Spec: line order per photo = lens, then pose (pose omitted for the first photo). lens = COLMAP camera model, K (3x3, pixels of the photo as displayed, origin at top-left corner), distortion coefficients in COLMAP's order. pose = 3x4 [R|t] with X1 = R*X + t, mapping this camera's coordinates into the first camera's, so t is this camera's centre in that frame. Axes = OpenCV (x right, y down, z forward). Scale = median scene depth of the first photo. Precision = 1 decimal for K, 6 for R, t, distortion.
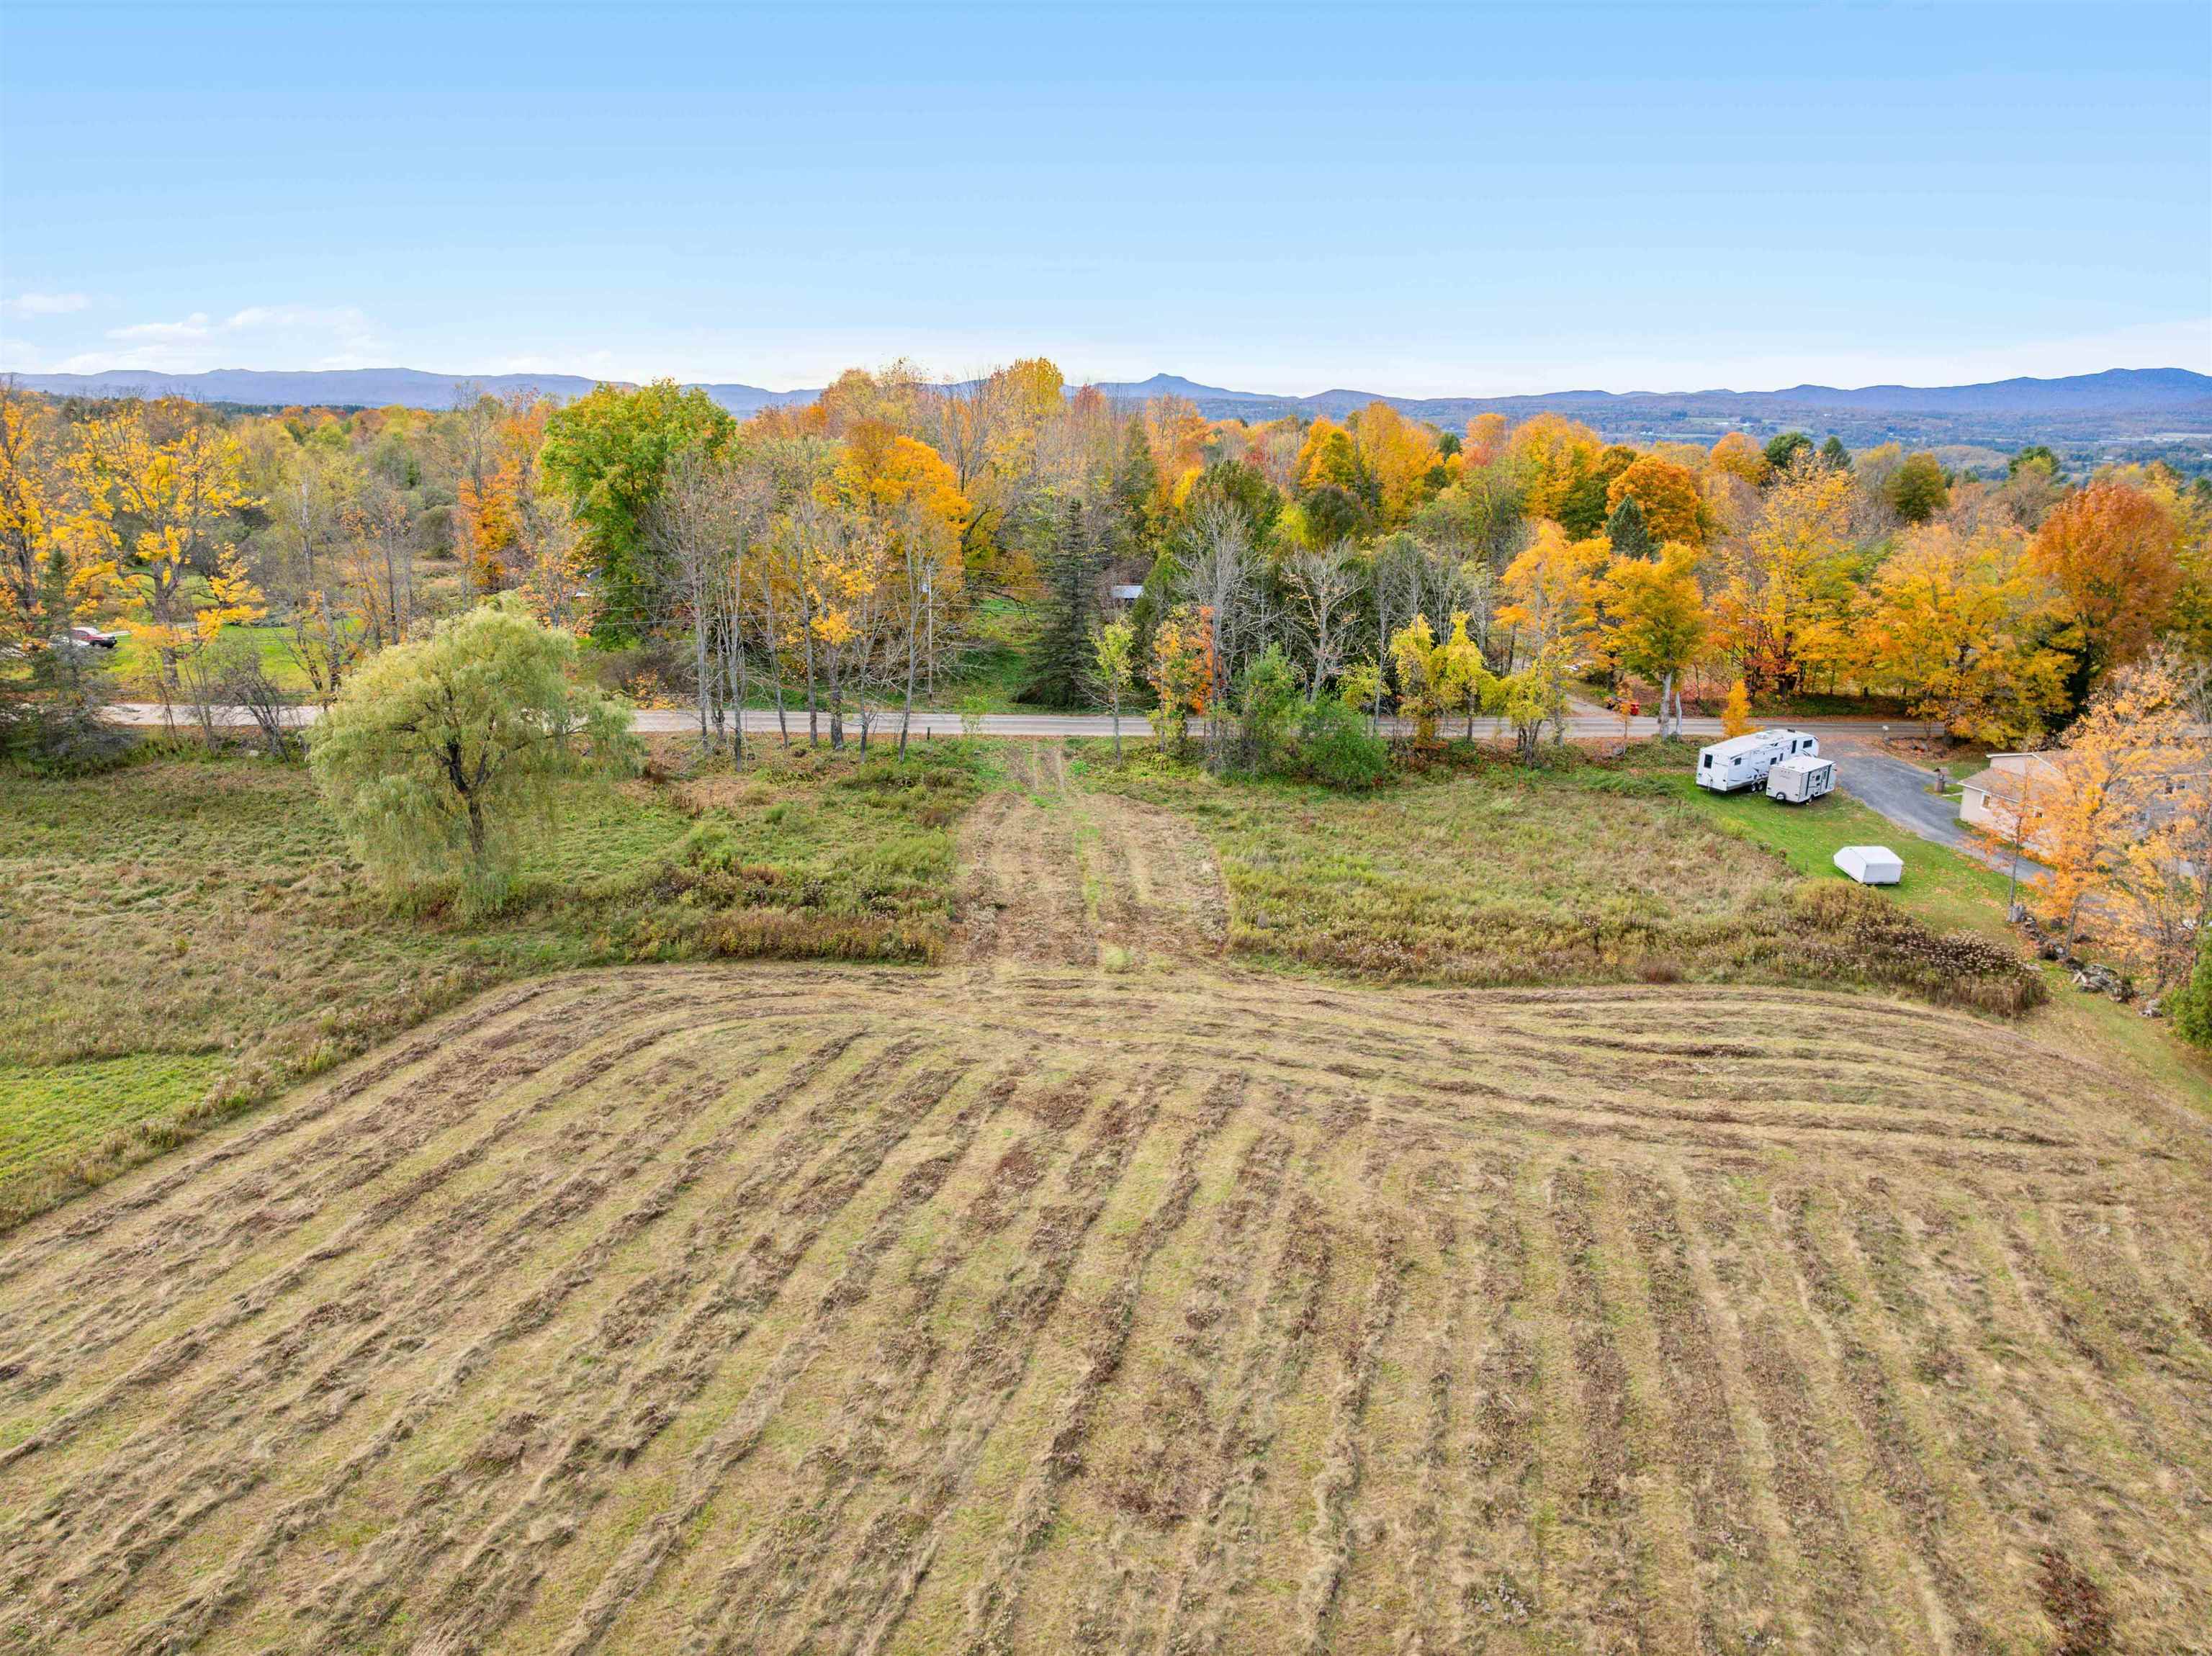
lens RADIAL K [[1520.2, 0, 1106.0], [0, 1520.2, 828.0], [0, 0, 1]] dist [-0.042230, -0.000356]
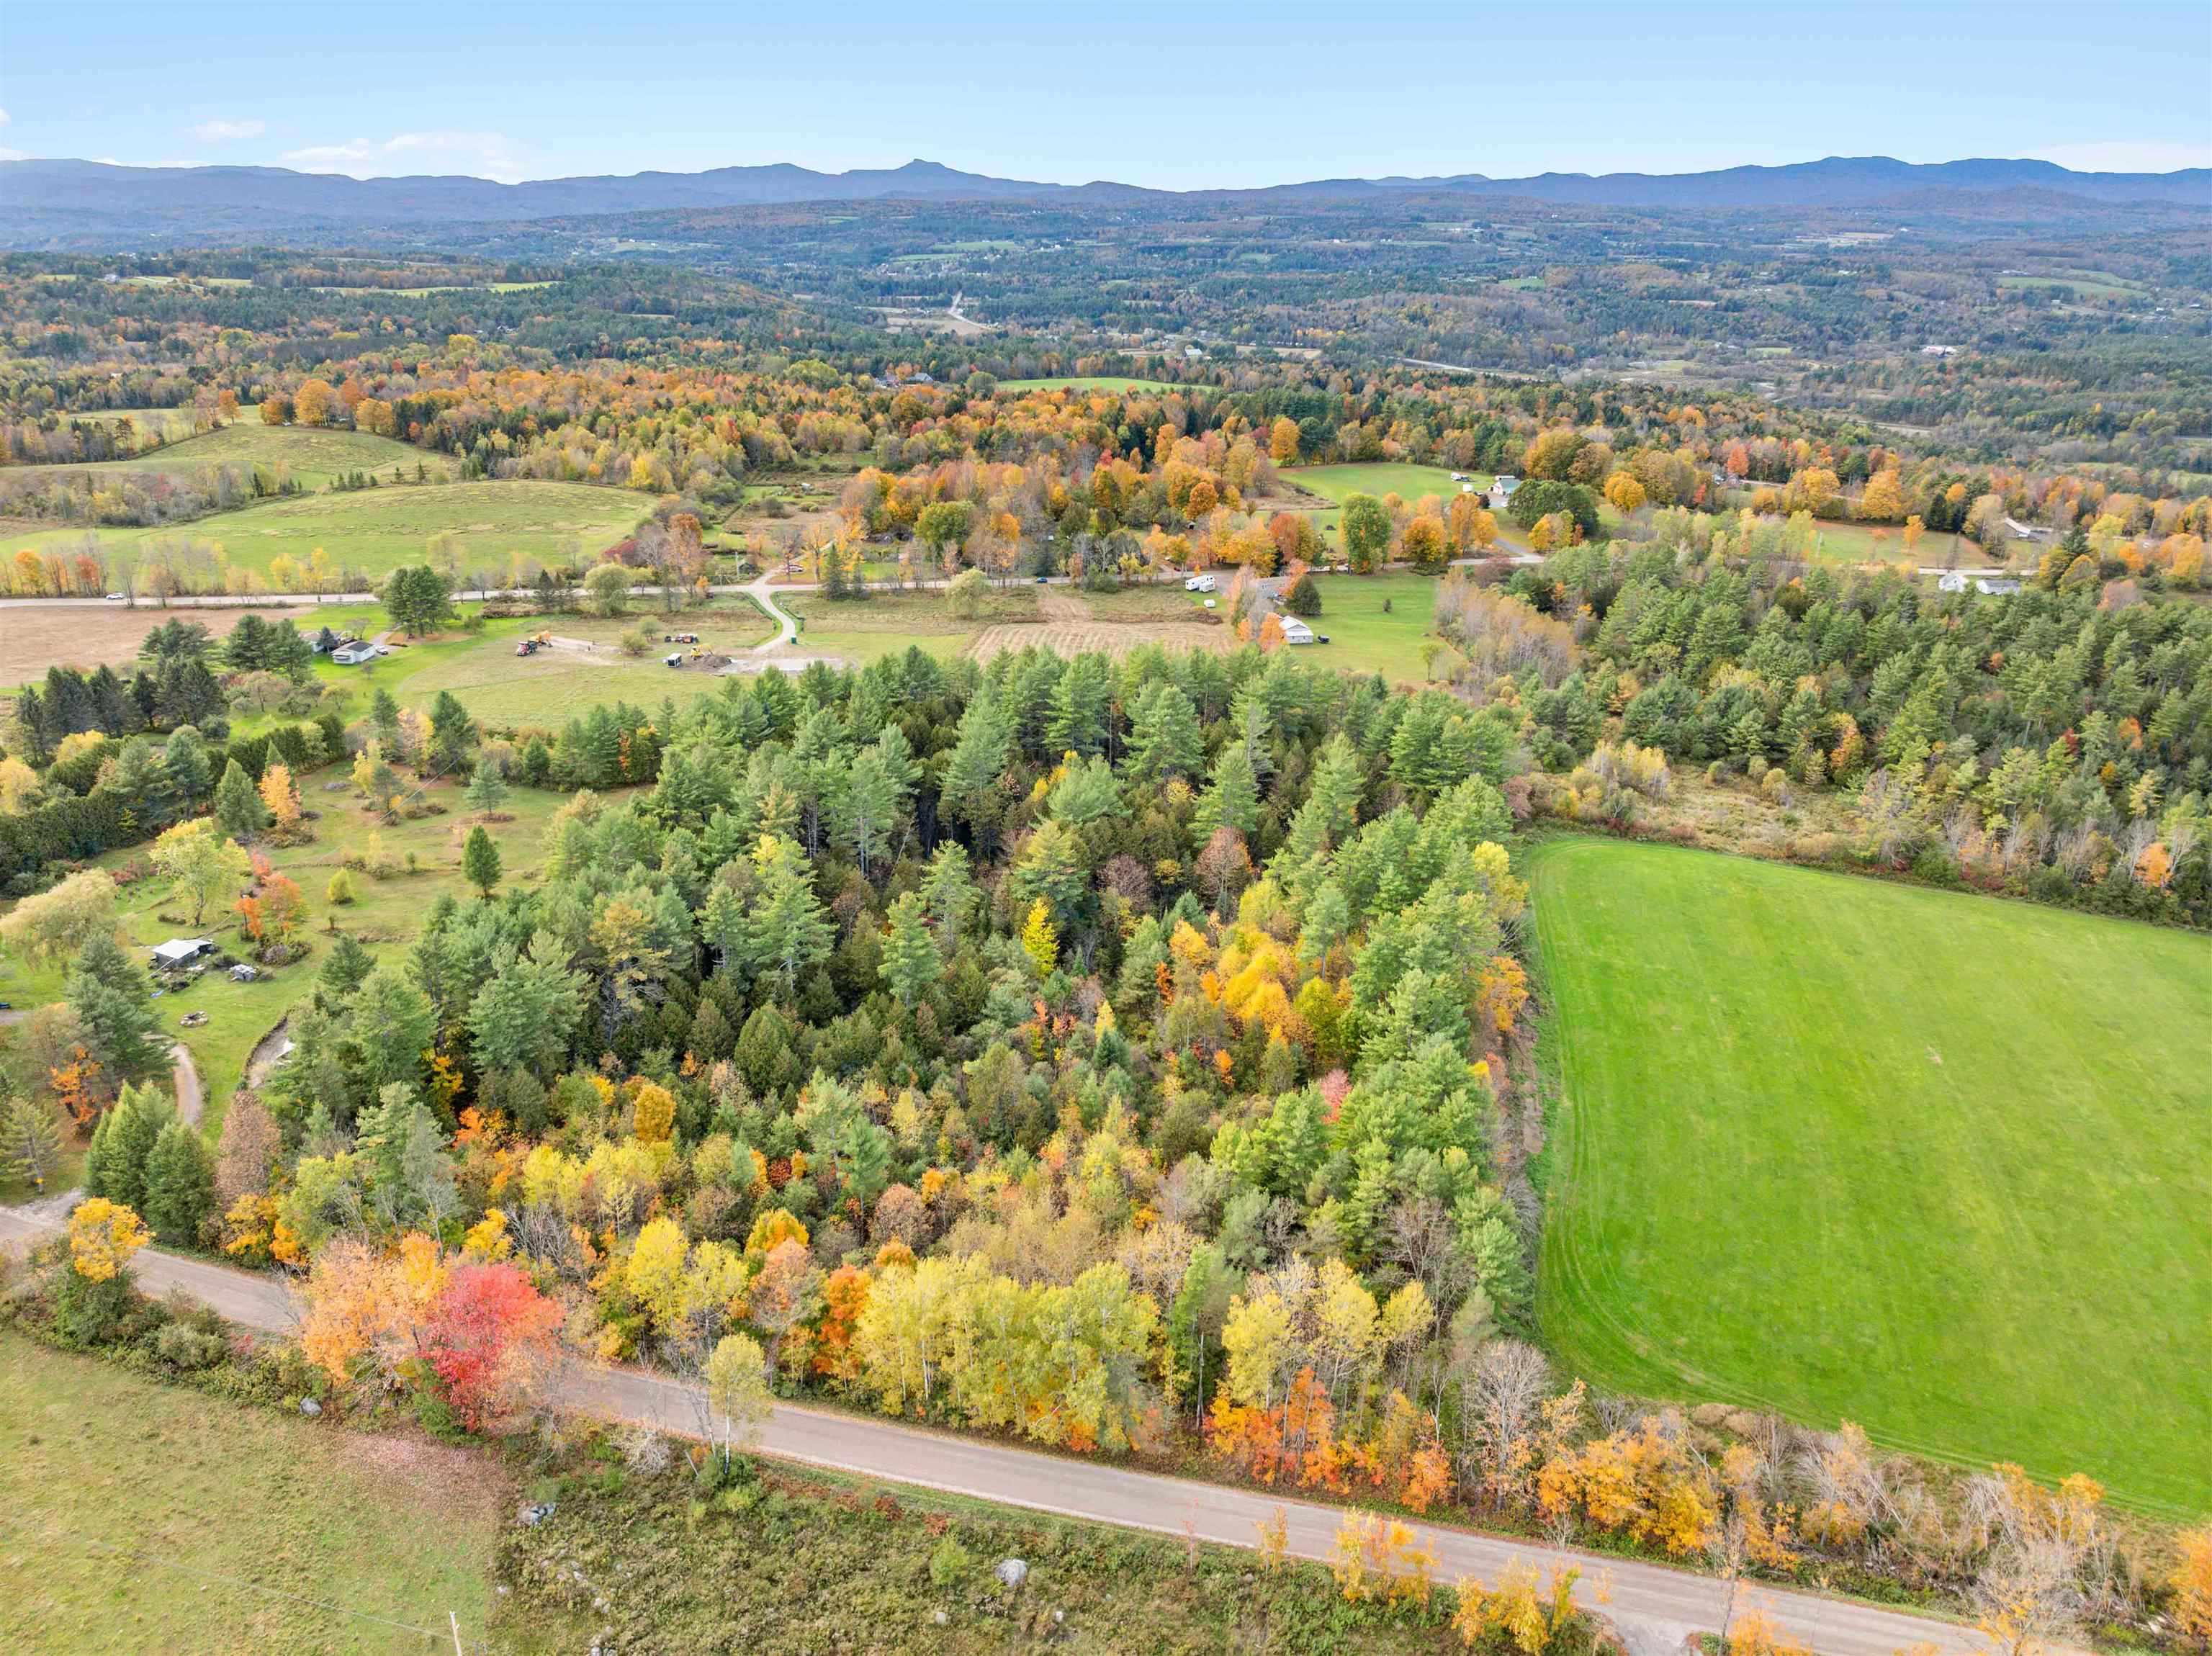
lens RADIAL K [[1520.2, 0, 1106.0], [0, 1520.2, 828.0], [0, 0, 1]] dist [-0.042230, -0.000356]
pose [[0.988630, -0.058773, 0.138410, -0.572374], [0.040272, 0.990316, 0.132863, 0.074684], [-0.144878, -0.125778, 0.981422, -3.864209]]
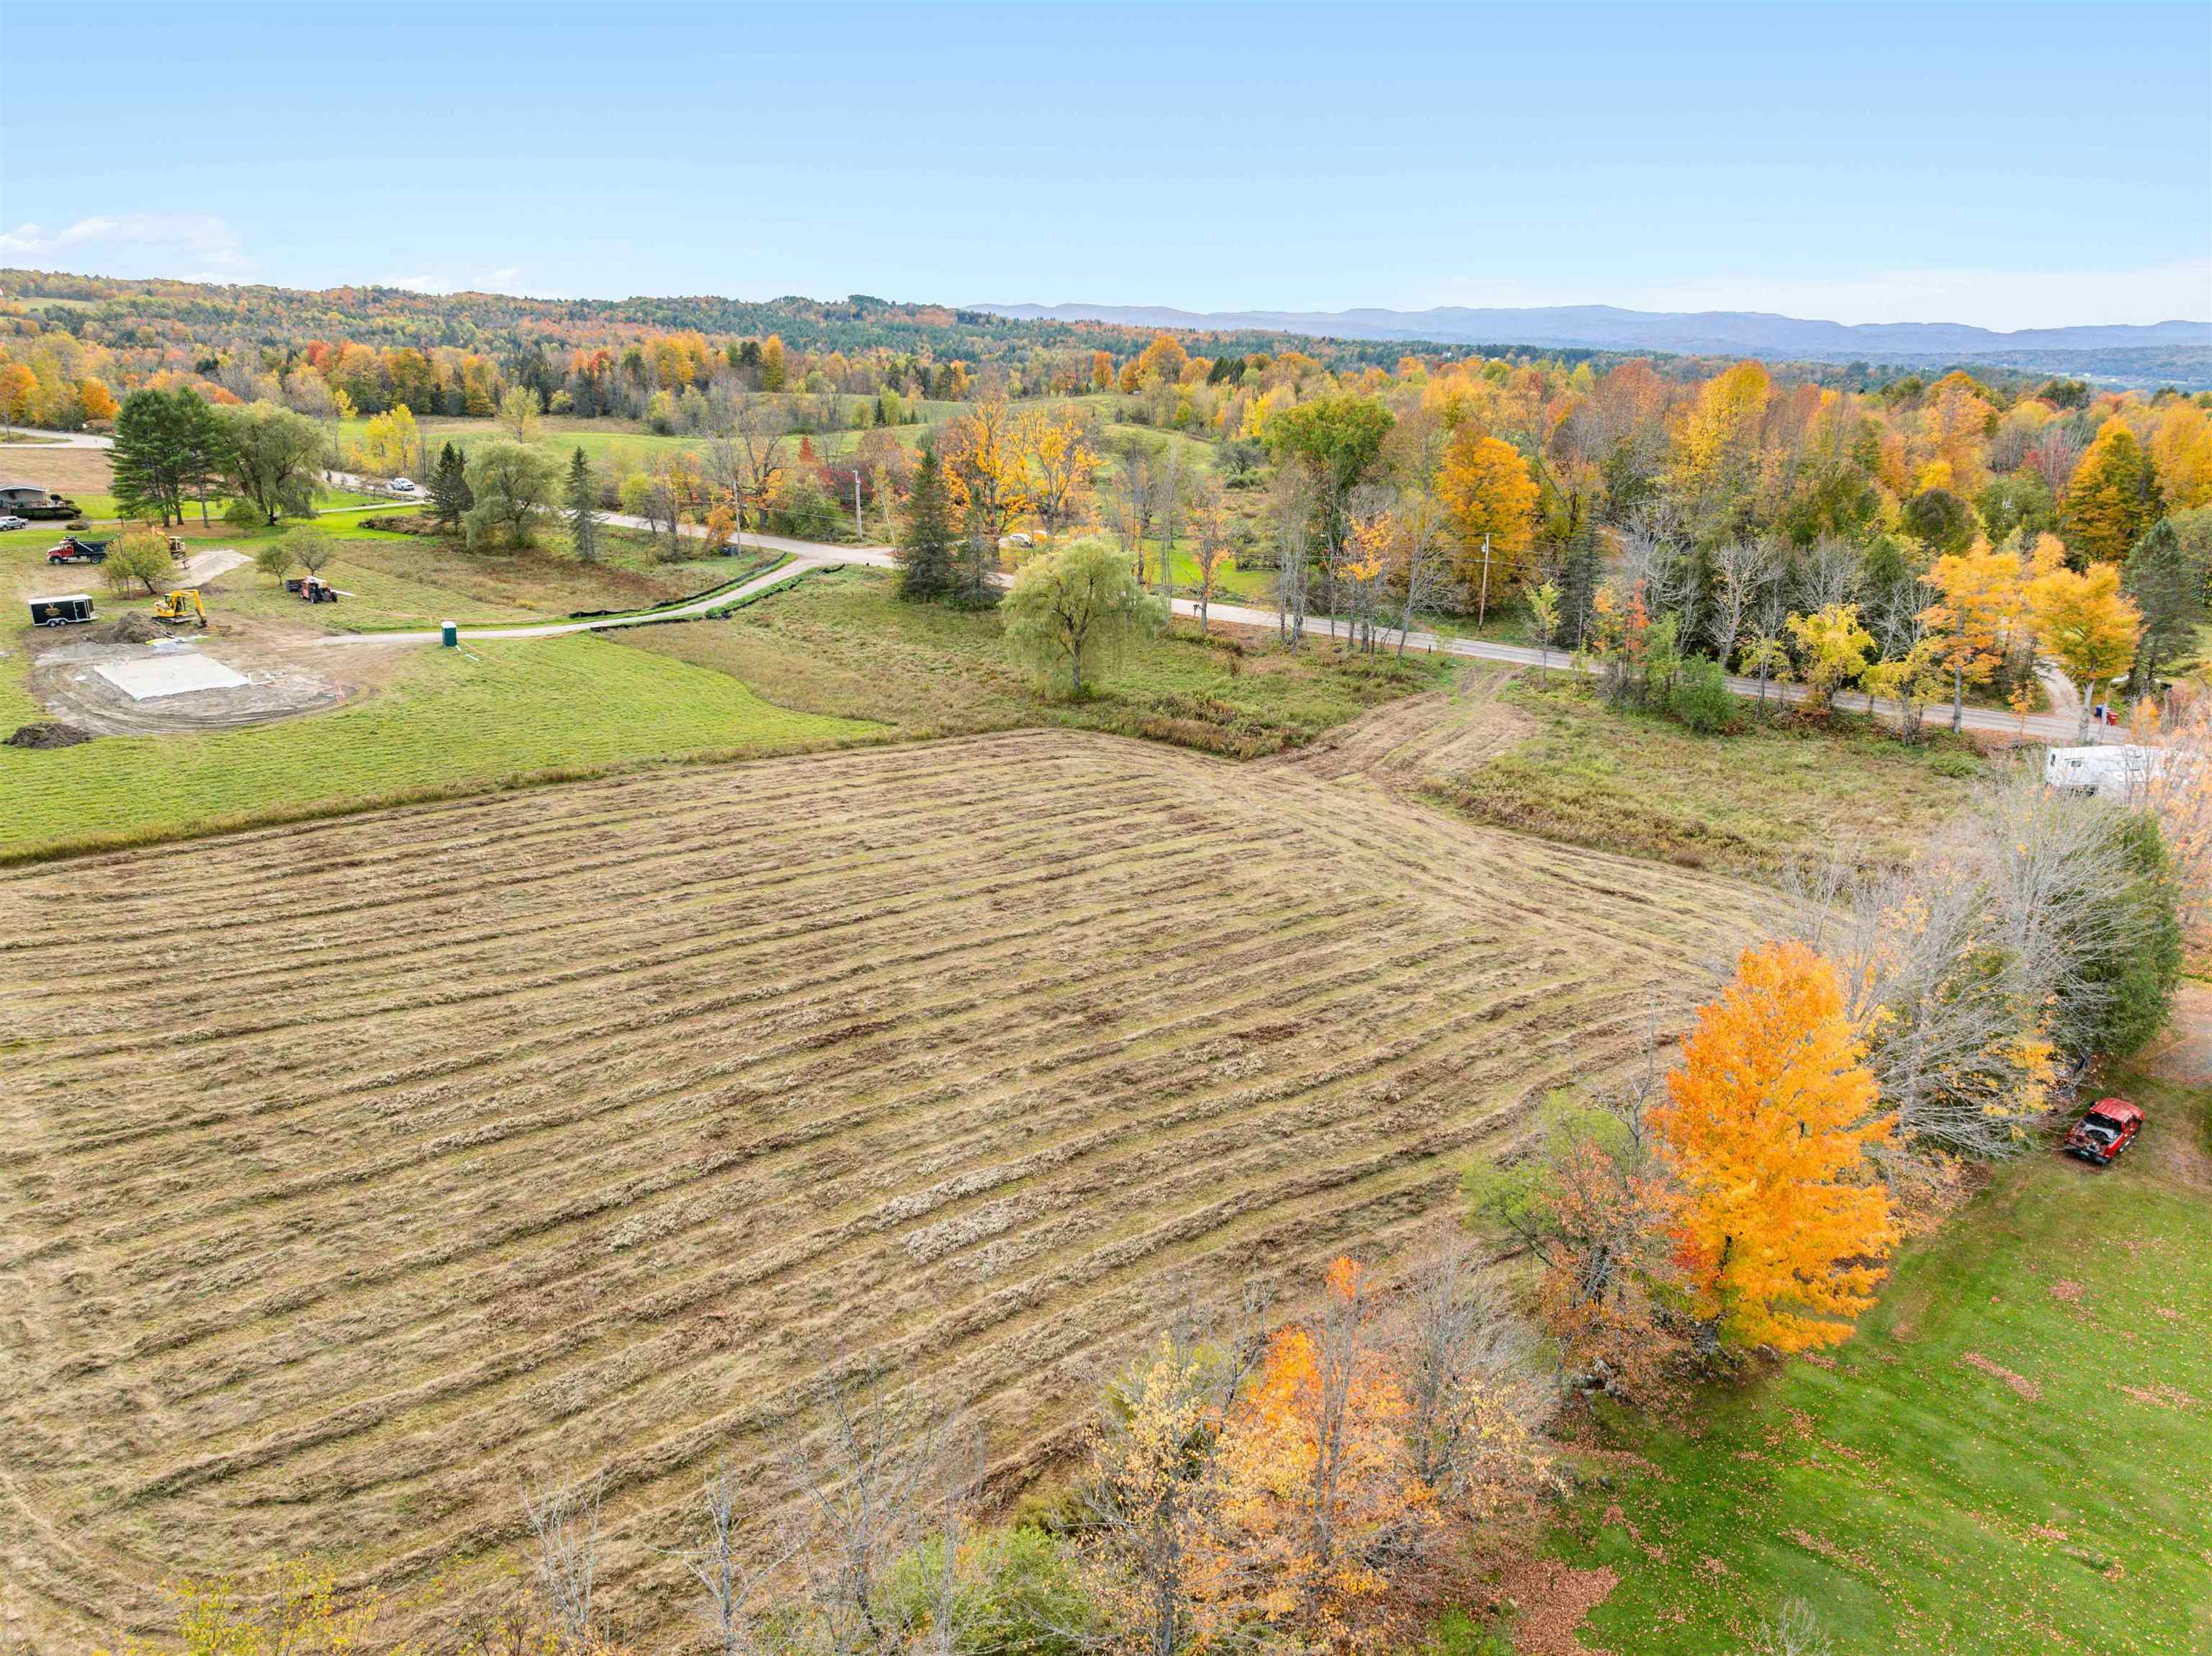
lens RADIAL K [[1520.2, 0, 1106.0], [0, 1520.2, 828.0], [0, 0, 1]] dist [-0.042230, -0.000356]
pose [[0.758143, 0.191277, -0.623404, 0.598203], [-0.167815, 0.981042, 0.096924, 0.016145], [0.630125, 0.031134, 0.775870, -0.299866]]
